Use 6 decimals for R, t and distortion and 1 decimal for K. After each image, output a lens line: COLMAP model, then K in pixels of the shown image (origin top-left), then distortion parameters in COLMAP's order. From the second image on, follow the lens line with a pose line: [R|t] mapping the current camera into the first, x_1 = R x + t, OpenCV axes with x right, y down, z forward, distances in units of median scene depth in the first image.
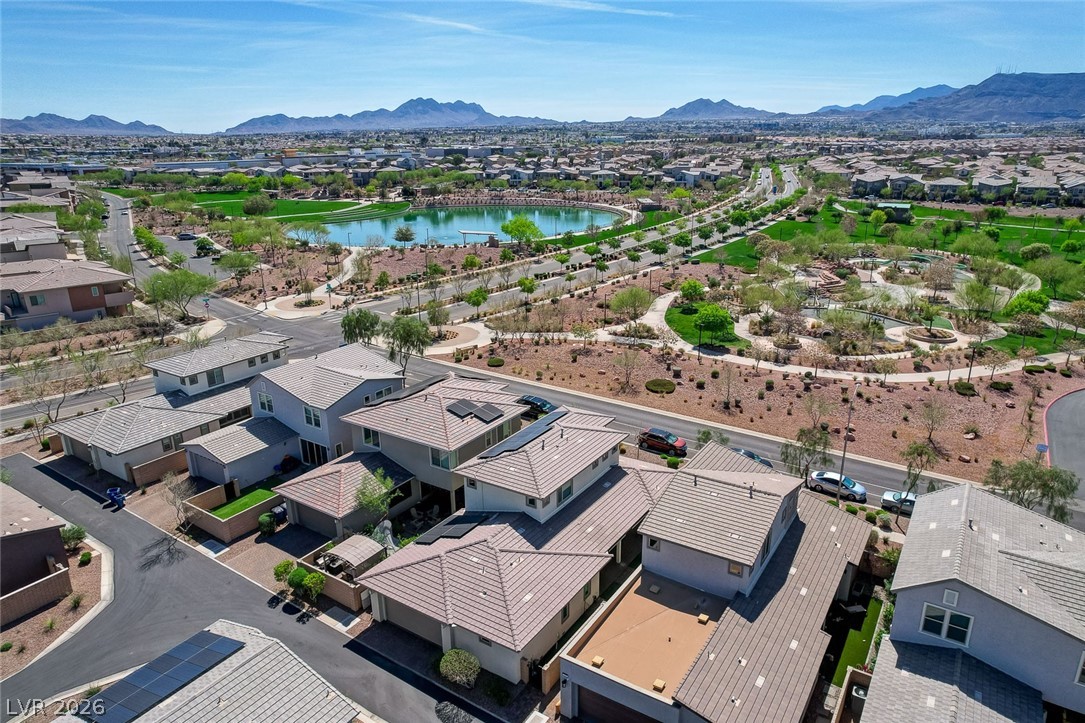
lens RADIAL K [[698.2, 0, 544.9], [0, 698.2, 367.8], [0, 0, 1]] dist [-0.066942, 0.059332]
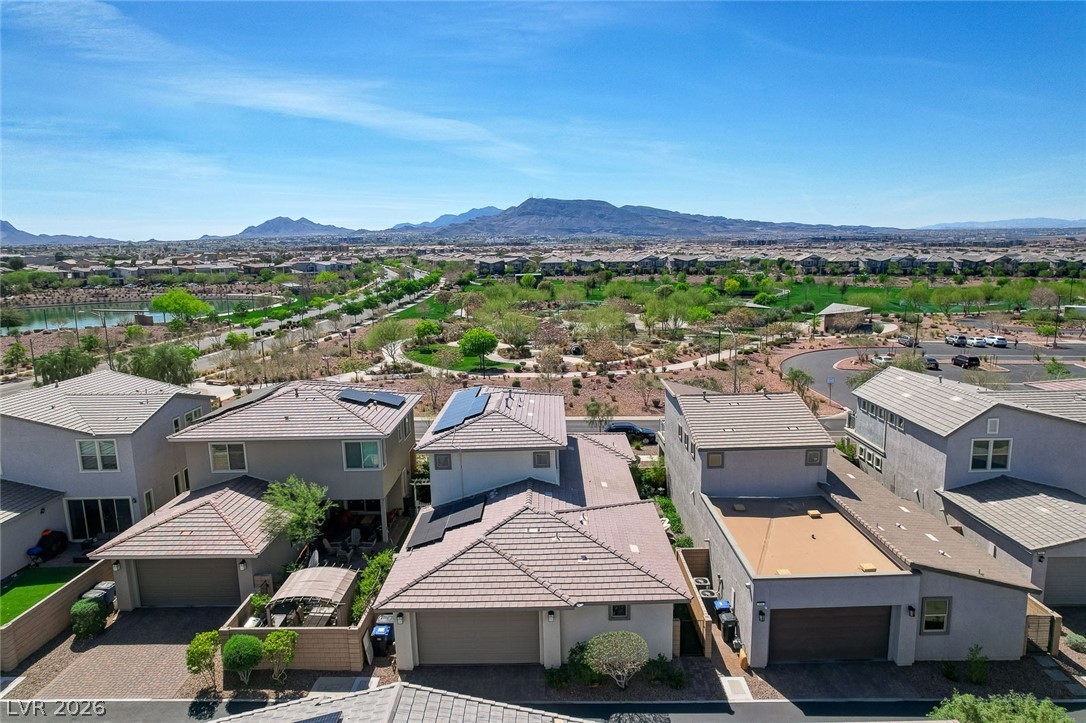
lens RADIAL K [[698.9, 0, 545.2], [0, 698.9, 358.5], [0, 0, 1]] dist [-0.066942, 0.059332]
pose [[0.842153, -0.094153, 0.530956, -0.100880], [0.183823, 0.975787, -0.118528, 0.042675], [-0.506940, 0.197421, 0.839069, 0.080557]]
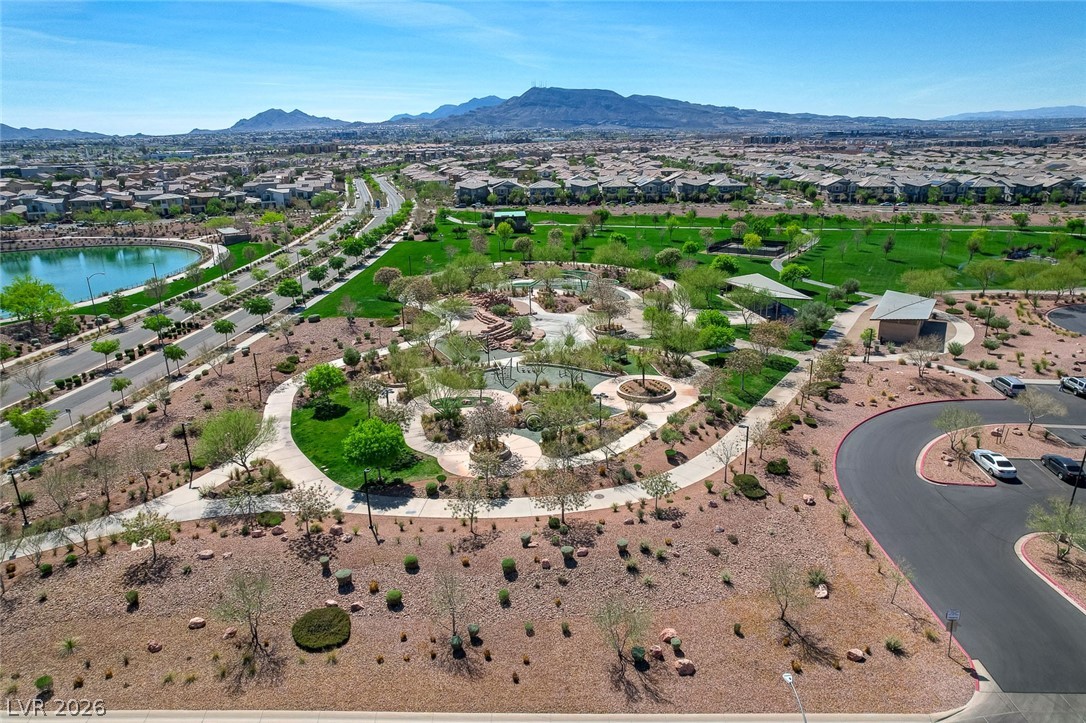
lens RADIAL K [[698.9, 0, 542.4], [0, 698.9, 368.1], [0, 0, 1]] dist [-0.066942, 0.059332]
pose [[0.847267, -0.176083, 0.501132, 0.035685], [0.182268, 0.982550, 0.037077, -0.068261], [-0.498915, 0.059927, 0.864576, 0.201402]]
